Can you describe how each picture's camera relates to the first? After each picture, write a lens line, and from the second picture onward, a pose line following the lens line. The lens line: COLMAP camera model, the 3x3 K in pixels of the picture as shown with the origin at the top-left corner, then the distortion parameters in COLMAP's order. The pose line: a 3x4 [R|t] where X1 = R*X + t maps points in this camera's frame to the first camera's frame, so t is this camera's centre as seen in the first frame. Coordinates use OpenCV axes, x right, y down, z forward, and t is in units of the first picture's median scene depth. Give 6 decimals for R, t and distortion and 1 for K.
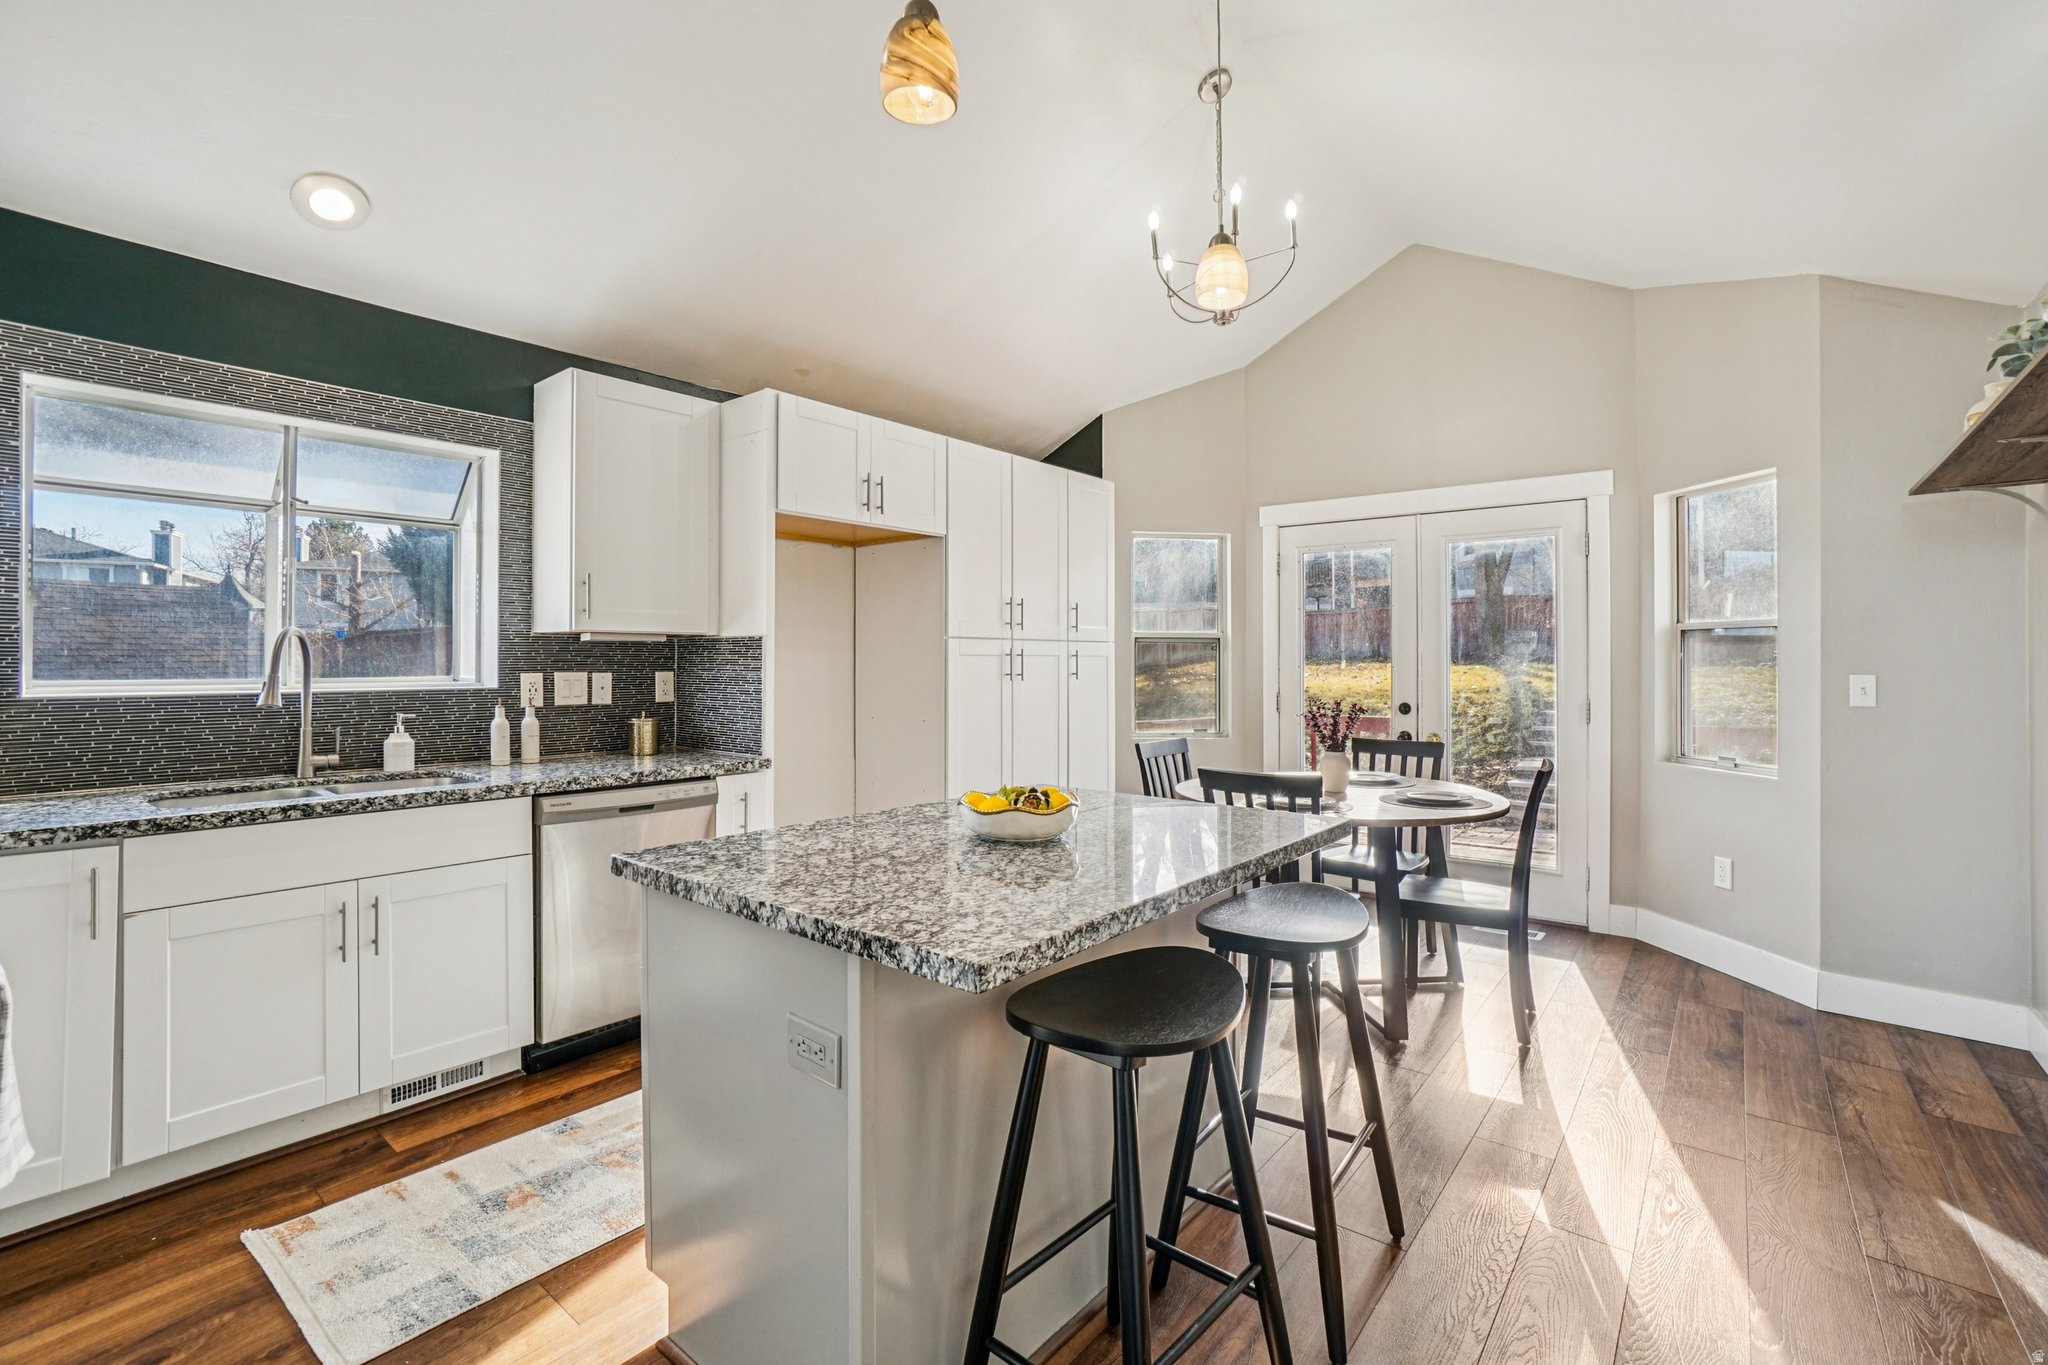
lens RADIAL K [[918.9, 0, 1000.1], [0, 918.9, 669.2], [0, 0, 1]] dist [-0.003190, -0.000567]
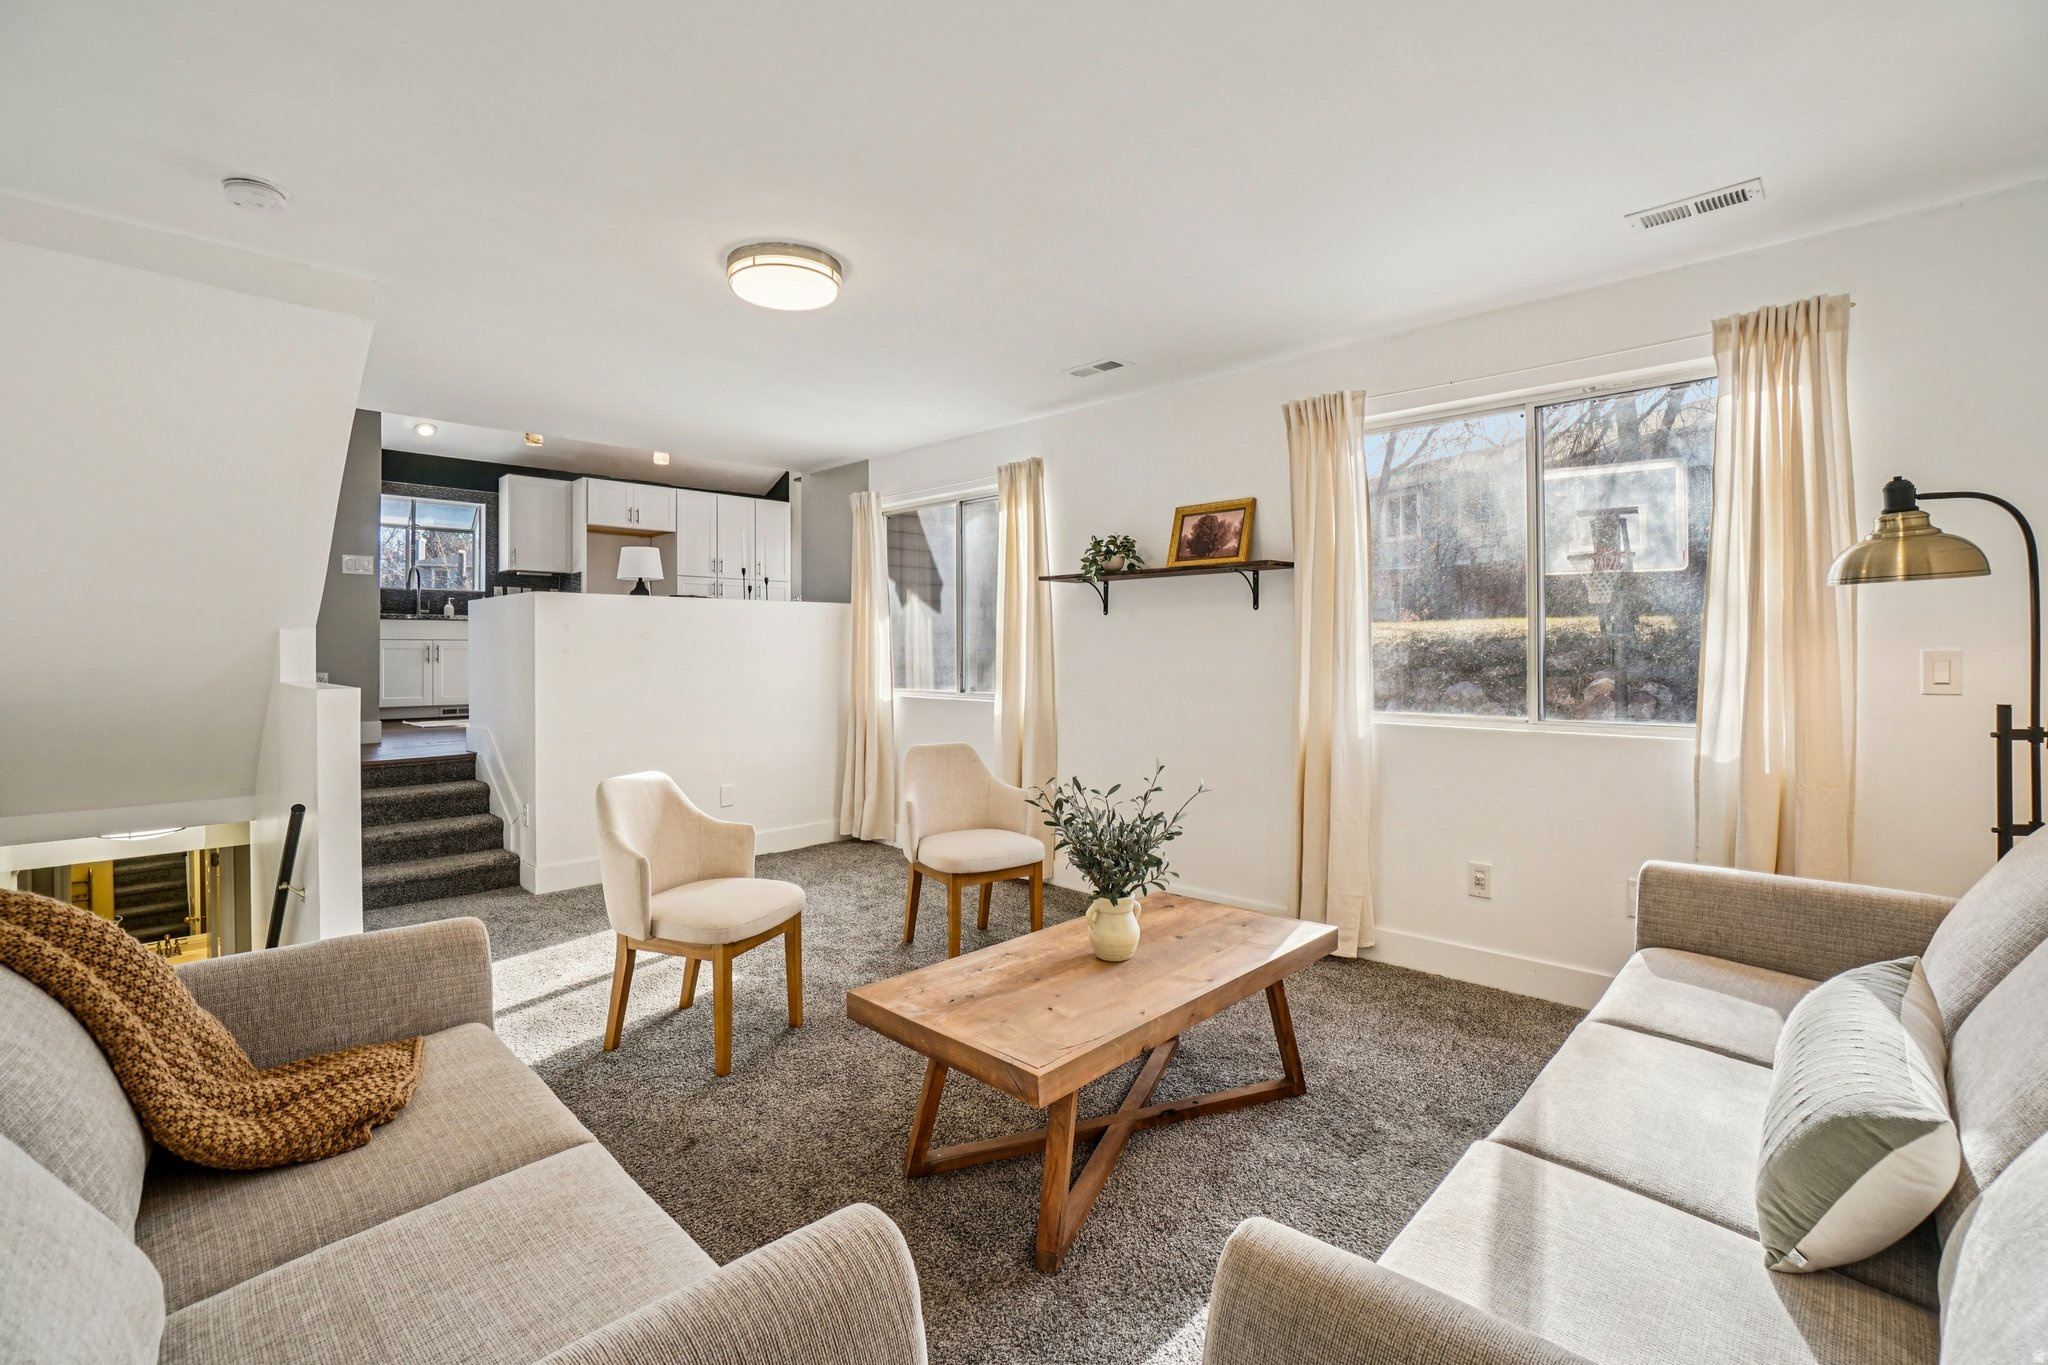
lens RADIAL K [[901.5, 0, 1024.6], [0, 901.5, 663.7], [0, 0, 1]] dist [-0.028854, -0.000240]
pose [[0.998527, -0.005096, -0.054010, 1.085162], [0.005359, 0.999974, 0.004738, 0.211259], [0.053984, -0.005021, 0.998529, -1.417135]]
